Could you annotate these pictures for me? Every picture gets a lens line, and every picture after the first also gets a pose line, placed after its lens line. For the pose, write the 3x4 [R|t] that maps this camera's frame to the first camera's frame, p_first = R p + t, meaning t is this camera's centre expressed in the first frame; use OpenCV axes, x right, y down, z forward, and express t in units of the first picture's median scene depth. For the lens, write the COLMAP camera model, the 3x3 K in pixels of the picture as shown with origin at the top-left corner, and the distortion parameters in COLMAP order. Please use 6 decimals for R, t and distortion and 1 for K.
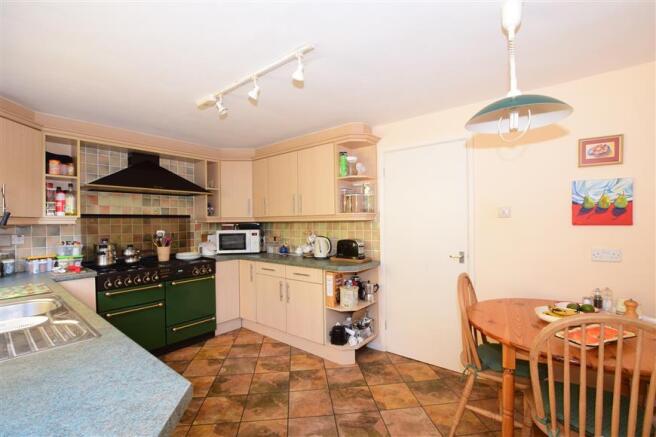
lens RADIAL K [[286.1, 0, 328.0], [0, 286.1, 218.5], [0, 0, 1]] dist [-0.048126, -0.000085]
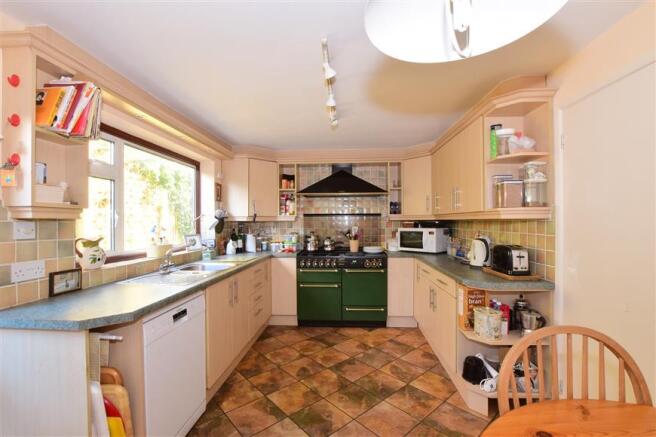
lens RADIAL K [[286.1, 0, 328.0], [0, 286.1, 218.5], [0, 0, 1]] dist [-0.048126, -0.000085]
pose [[0.565237, 0.003203, -0.824923, 0.405869], [0.005896, 0.999951, 0.007923, -0.002679], [0.824908, -0.009342, 0.565190, 0.242721]]
